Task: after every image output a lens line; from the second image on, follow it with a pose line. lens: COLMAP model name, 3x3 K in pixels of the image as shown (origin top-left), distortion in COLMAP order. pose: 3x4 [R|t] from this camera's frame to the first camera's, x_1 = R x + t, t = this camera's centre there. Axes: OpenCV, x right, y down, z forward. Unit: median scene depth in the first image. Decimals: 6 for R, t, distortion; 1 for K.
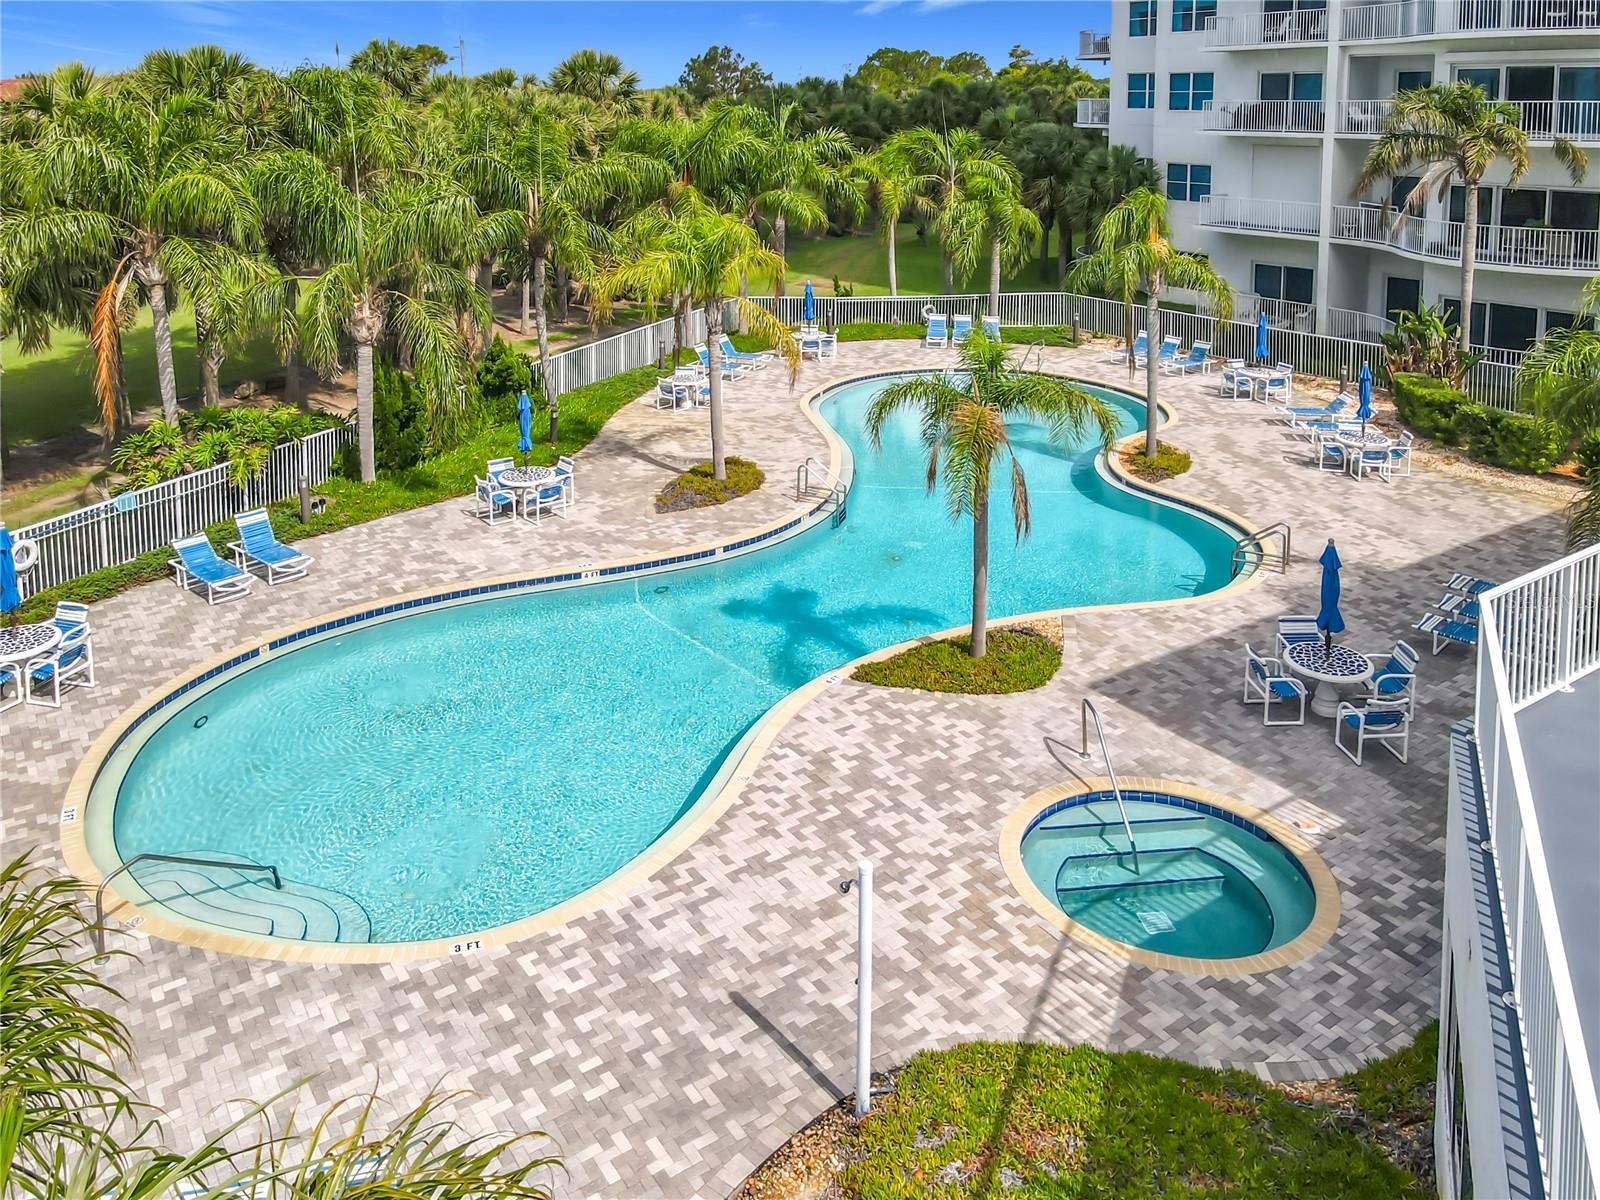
lens RADIAL K [[1226.0, 0, 801.1], [0, 1226.0, 463.4], [0, 0, 1]] dist [0.014244, 0.003494]
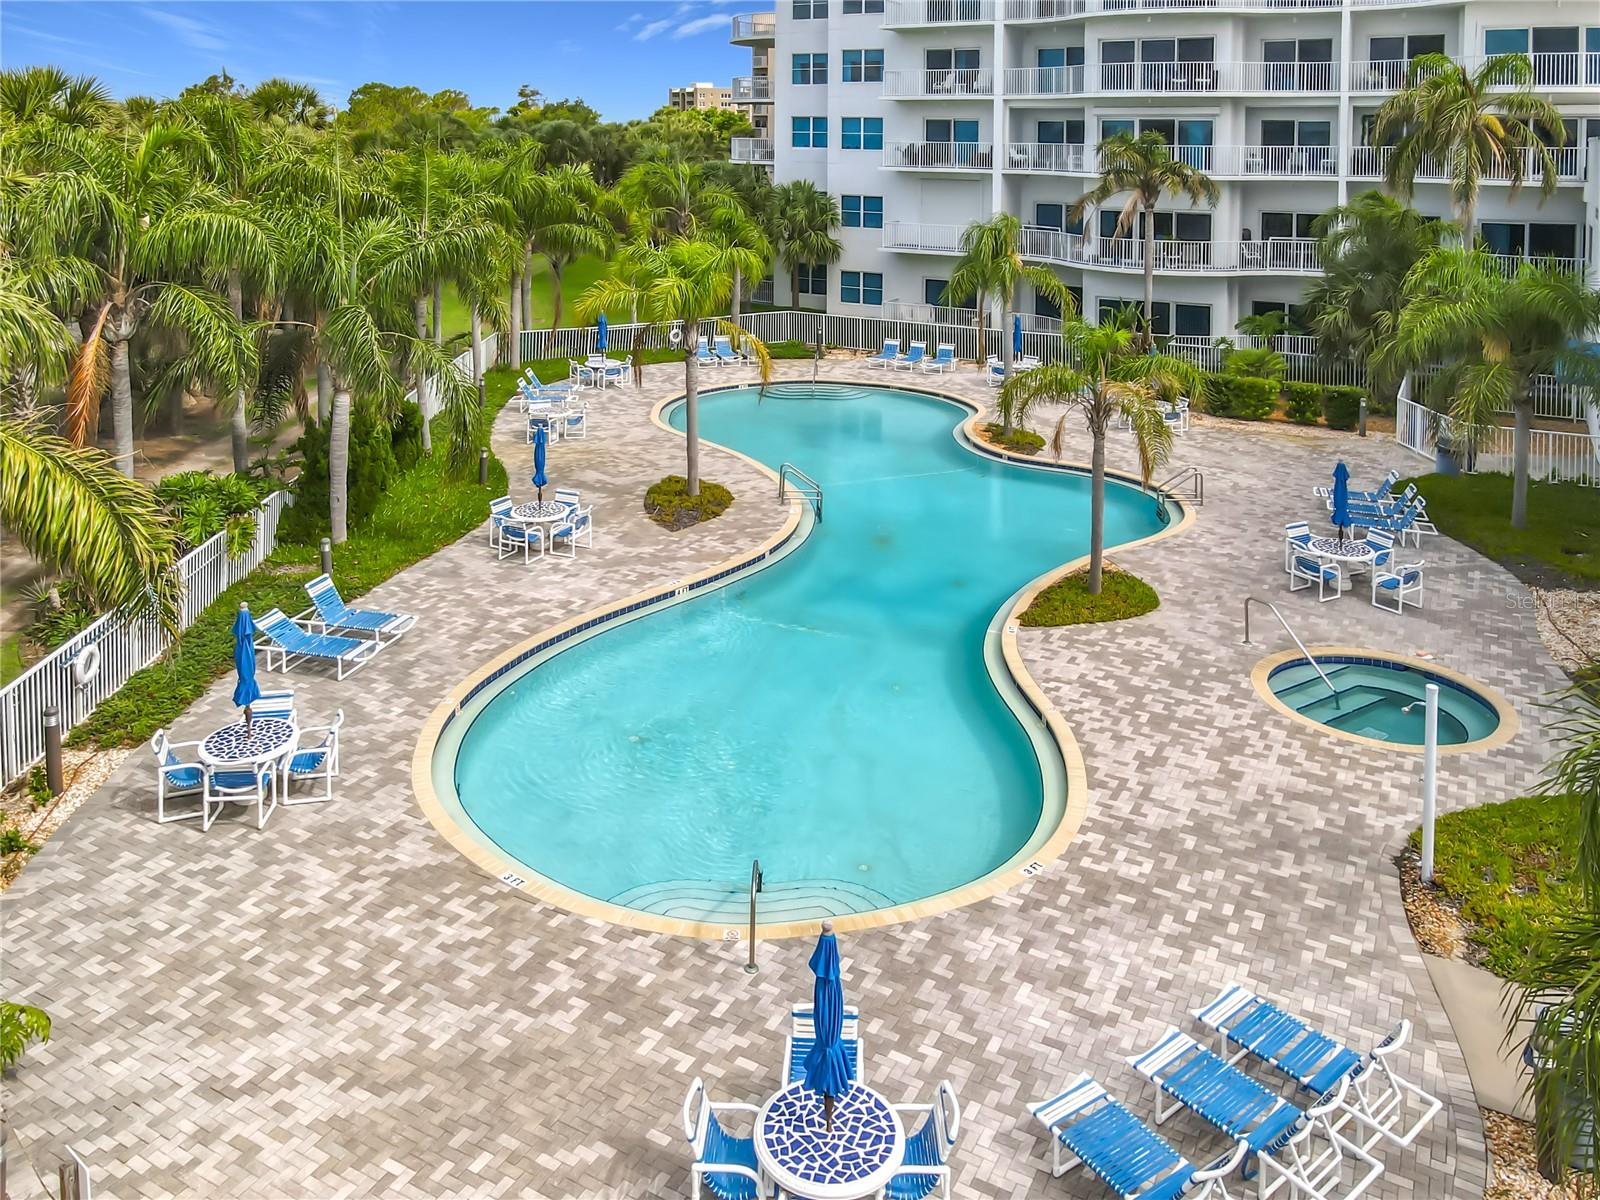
lens RADIAL K [[1240.1, 0, 793.3], [0, 1240.1, 432.8], [0, 0, 1]] dist [0.005417, 0.001012]
pose [[0.888692, -0.094590, 0.448641, -0.304295], [0.119066, 0.992530, -0.026590, -0.001066], [-0.442775, 0.077048, 0.893316, 0.013017]]
